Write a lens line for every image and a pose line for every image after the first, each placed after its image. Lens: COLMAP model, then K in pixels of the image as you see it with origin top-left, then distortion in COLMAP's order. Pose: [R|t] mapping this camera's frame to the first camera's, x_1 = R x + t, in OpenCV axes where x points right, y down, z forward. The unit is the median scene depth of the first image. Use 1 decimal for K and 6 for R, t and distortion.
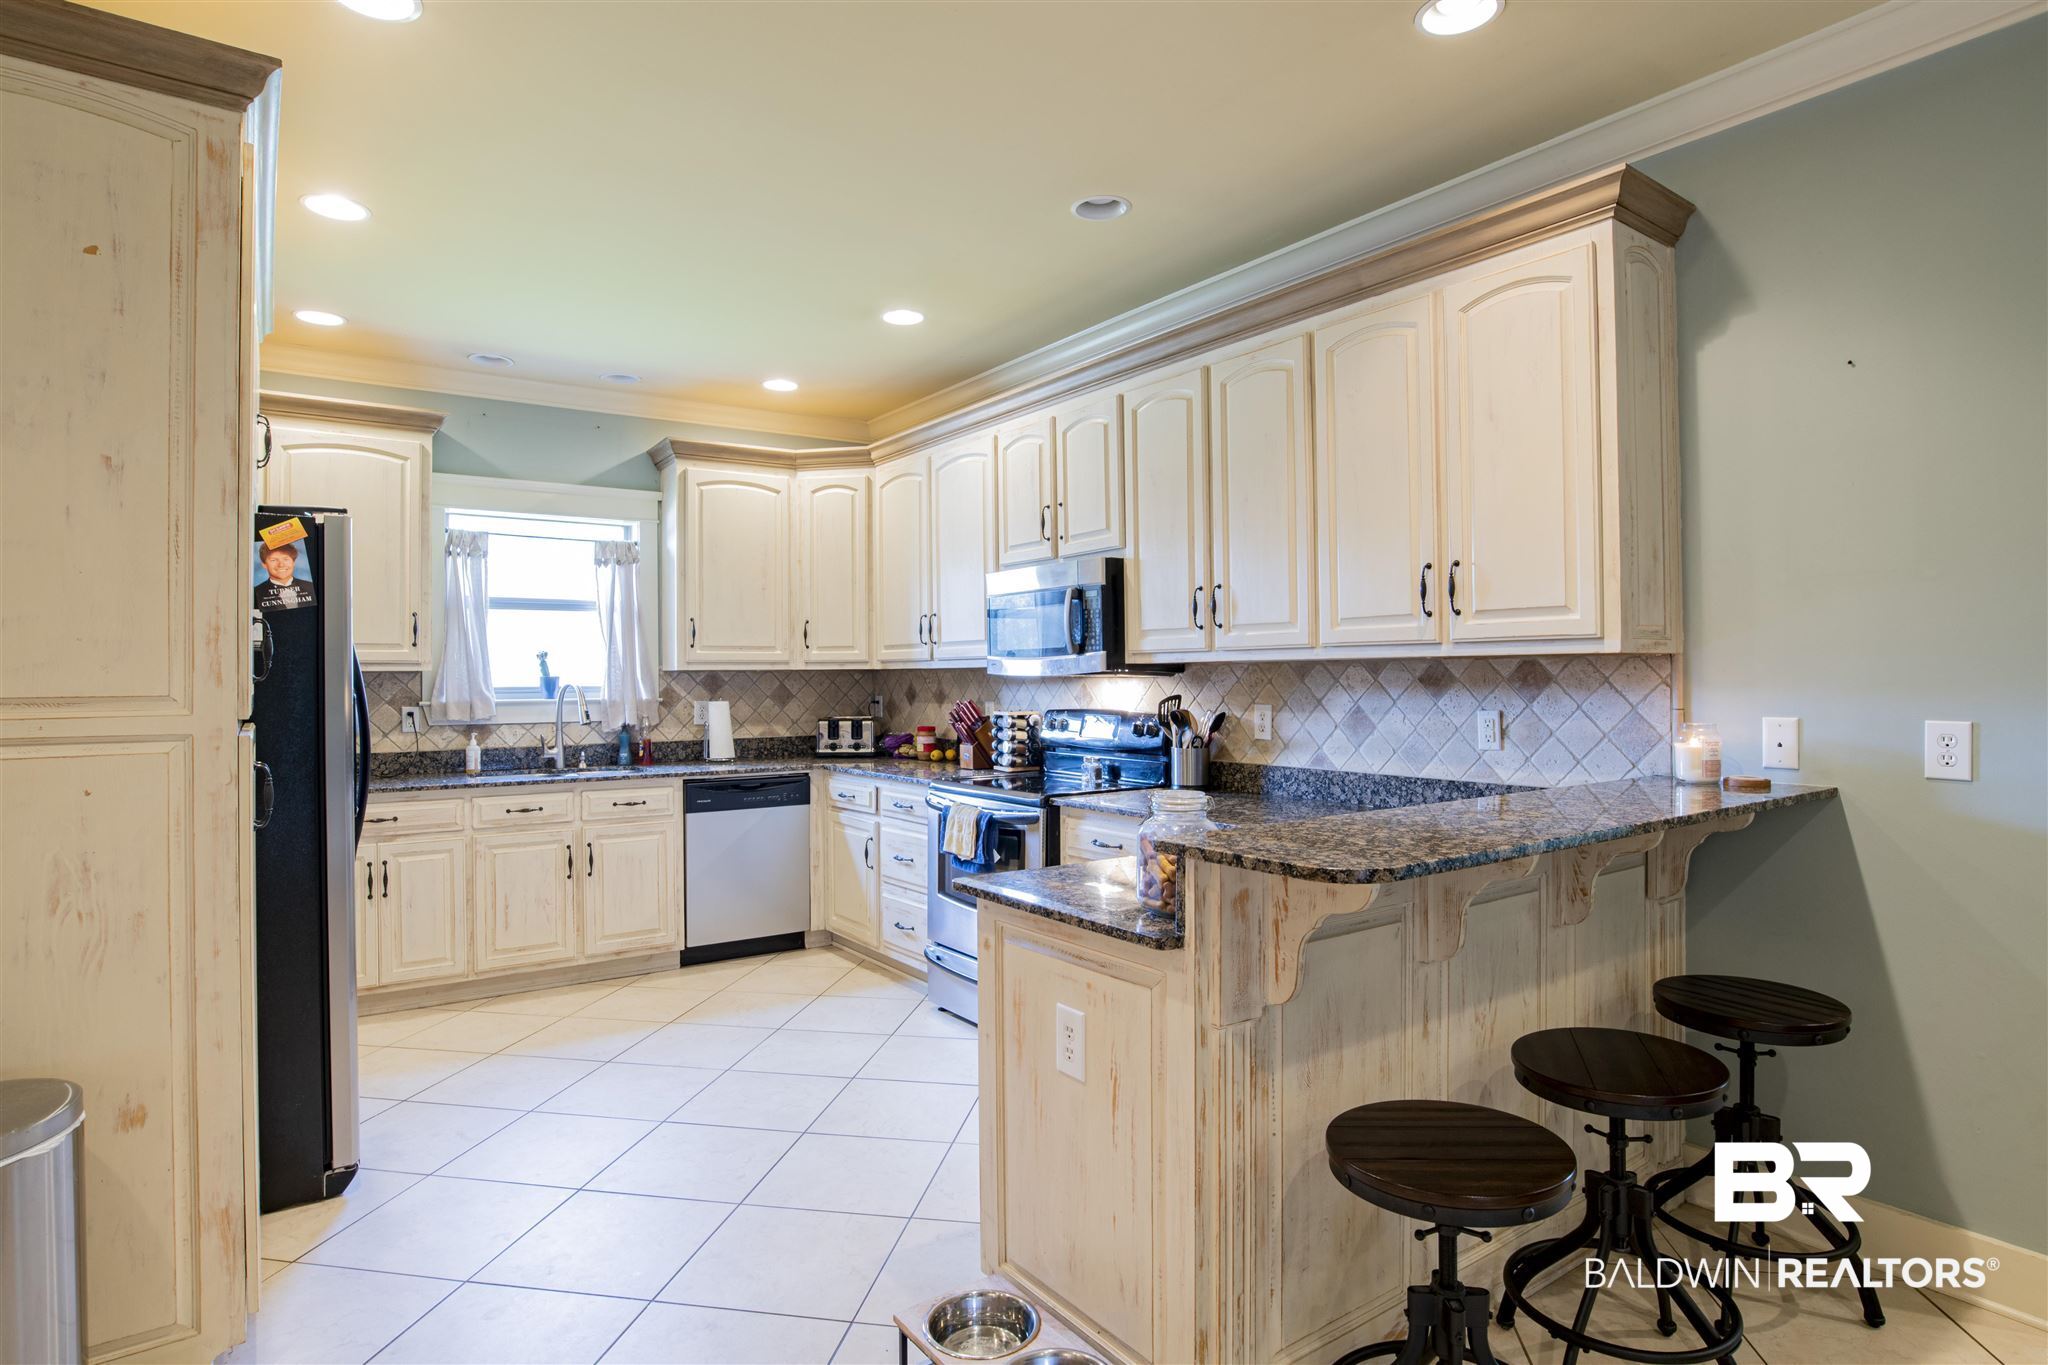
lens RADIAL K [[1082.4, 0, 1064.5], [0, 1082.4, 668.2], [0, 0, 1]] dist [-0.052968, 0.011785]
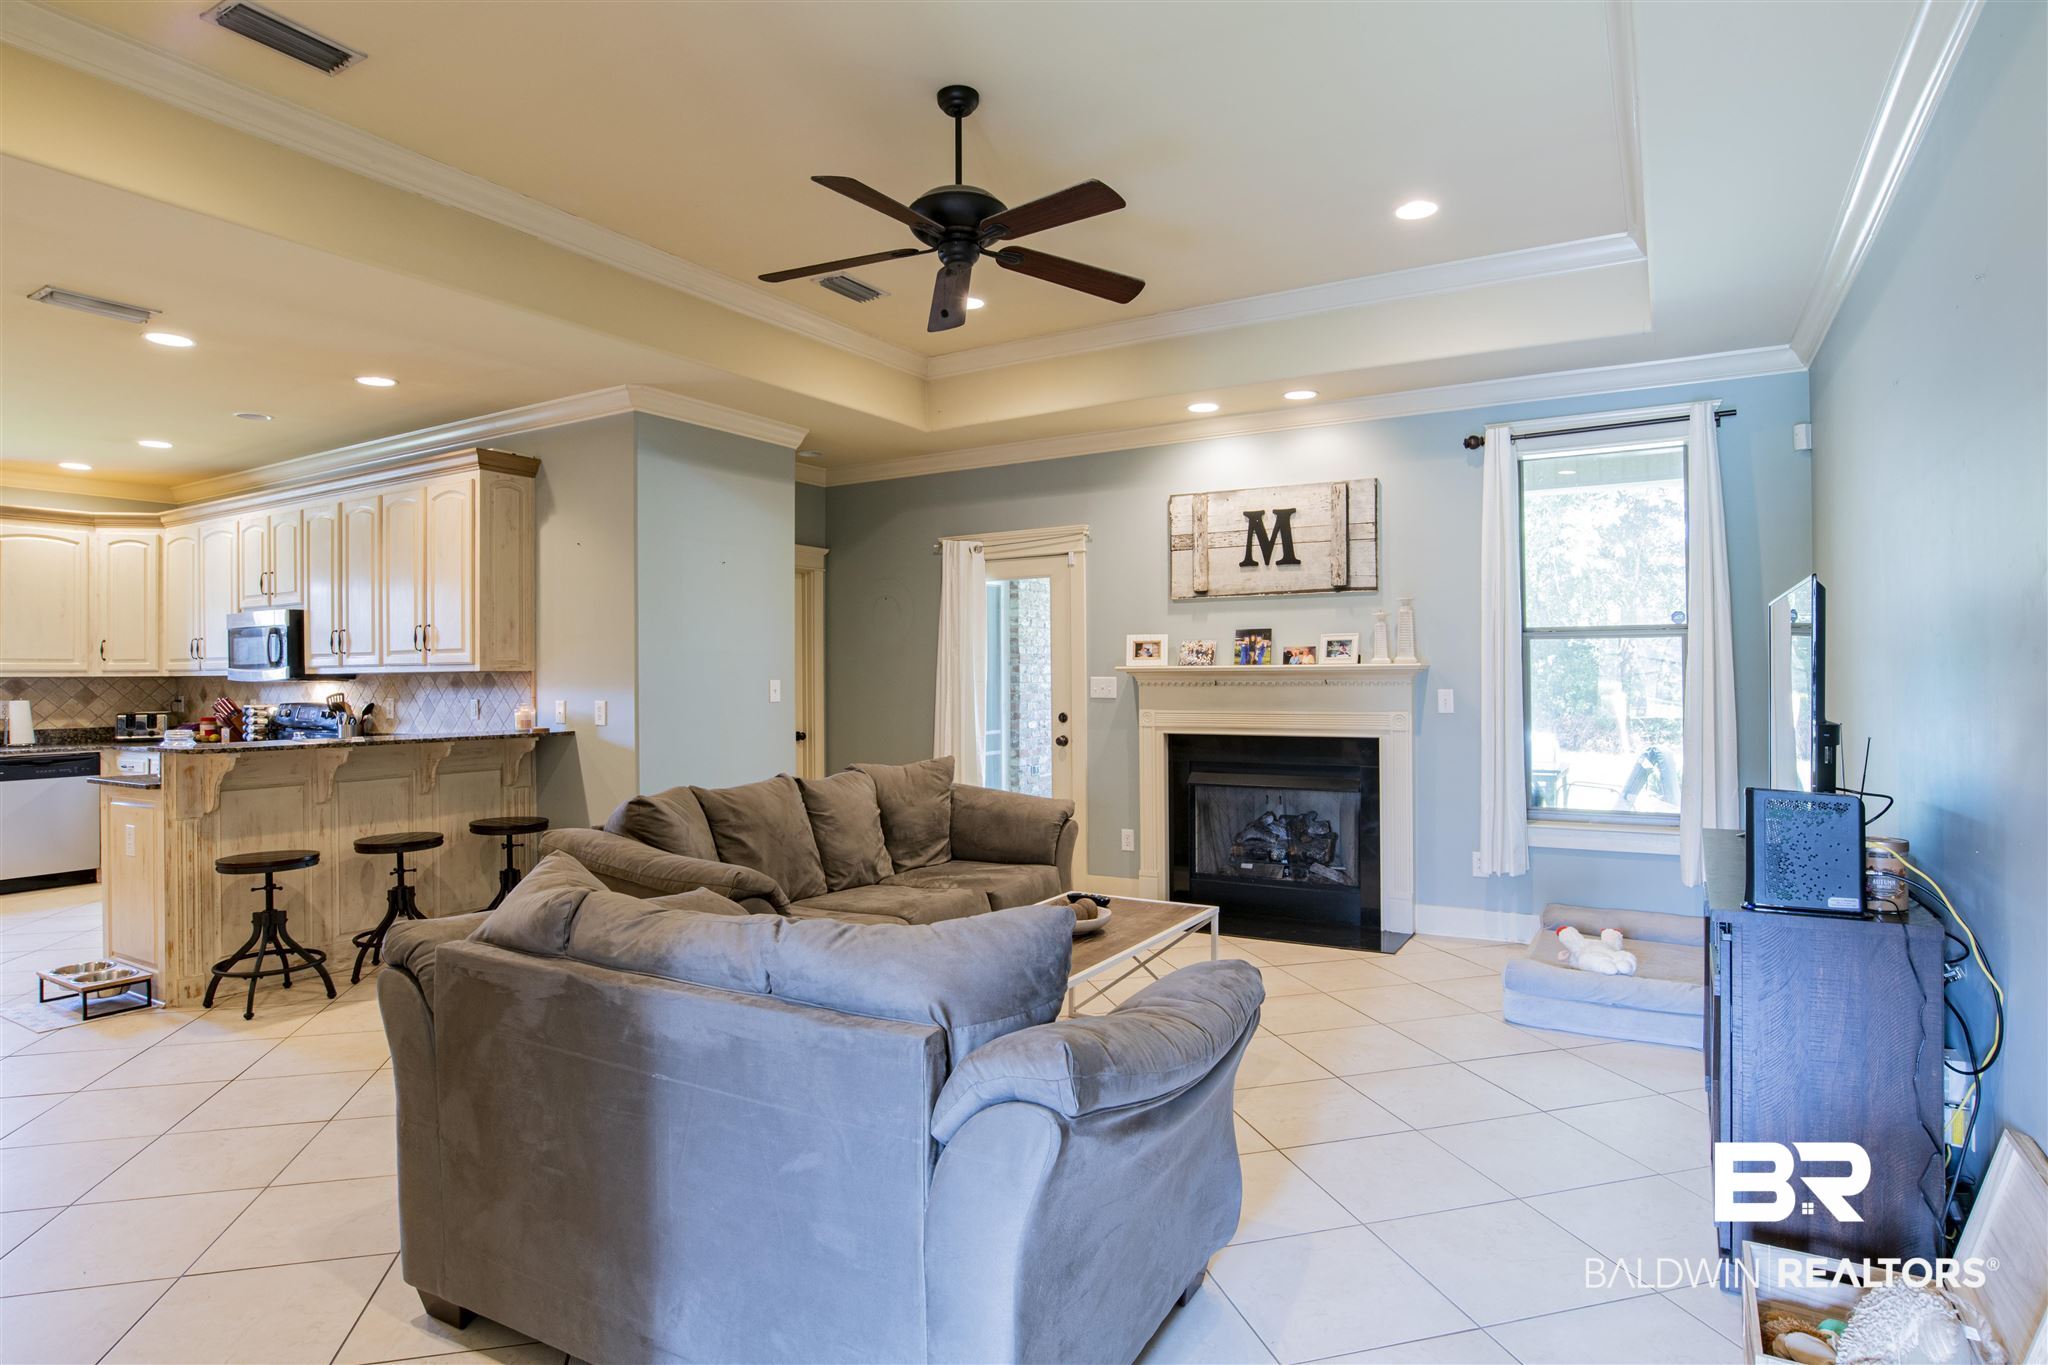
lens RADIAL K [[1082.4, 0, 1075.7], [0, 1082.4, 670.3], [0, 0, 1]] dist [-0.052968, 0.011785]
pose [[0.915665, 0.002090, 0.401937, 0.412221], [-0.001498, 0.999997, -0.001787, -0.007177], [-0.401940, 0.001035, 0.915666, -0.798853]]
